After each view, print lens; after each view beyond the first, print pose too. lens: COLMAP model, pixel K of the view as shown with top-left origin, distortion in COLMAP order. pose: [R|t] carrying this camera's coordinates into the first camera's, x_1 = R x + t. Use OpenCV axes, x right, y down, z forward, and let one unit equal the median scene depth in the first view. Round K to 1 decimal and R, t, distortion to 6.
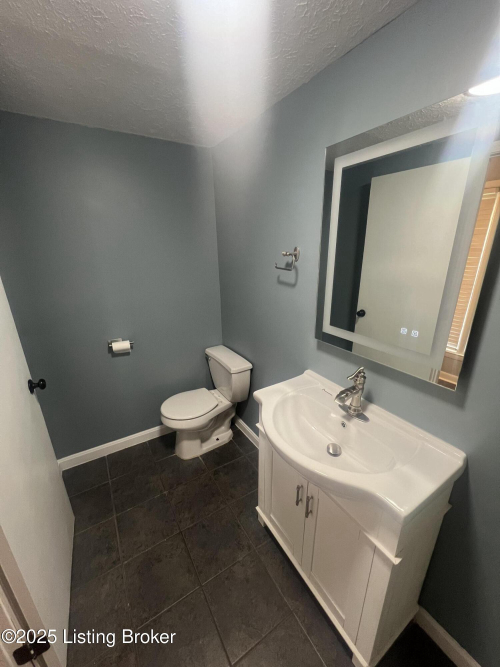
lens RADIAL K [[267.7, 0, 250.0], [0, 267.7, 333.5], [0, 0, 1]] dist [-0.000820, -0.000318]
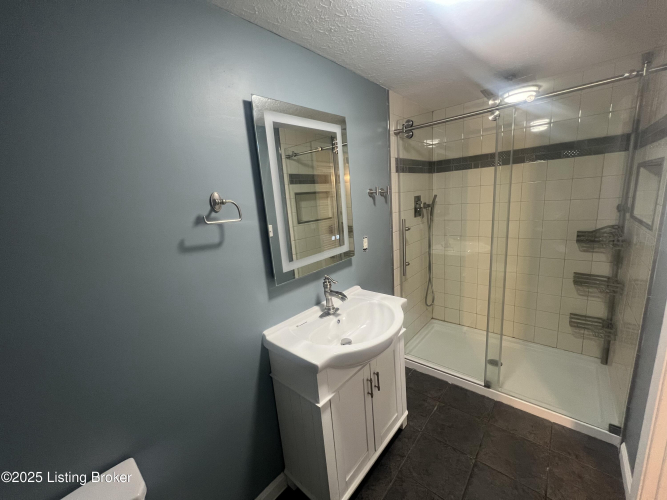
lens RADIAL K [[267.7, 0, 333.5], [0, 267.7, 250.0], [0, 0, 1]] dist [-0.000820, -0.000318]
pose [[-0.303872, -0.149965, 0.940836, -0.655066], [0.377565, 0.887717, 0.263444, -0.255347], [-0.874704, 0.435280, -0.213131, 0.944068]]
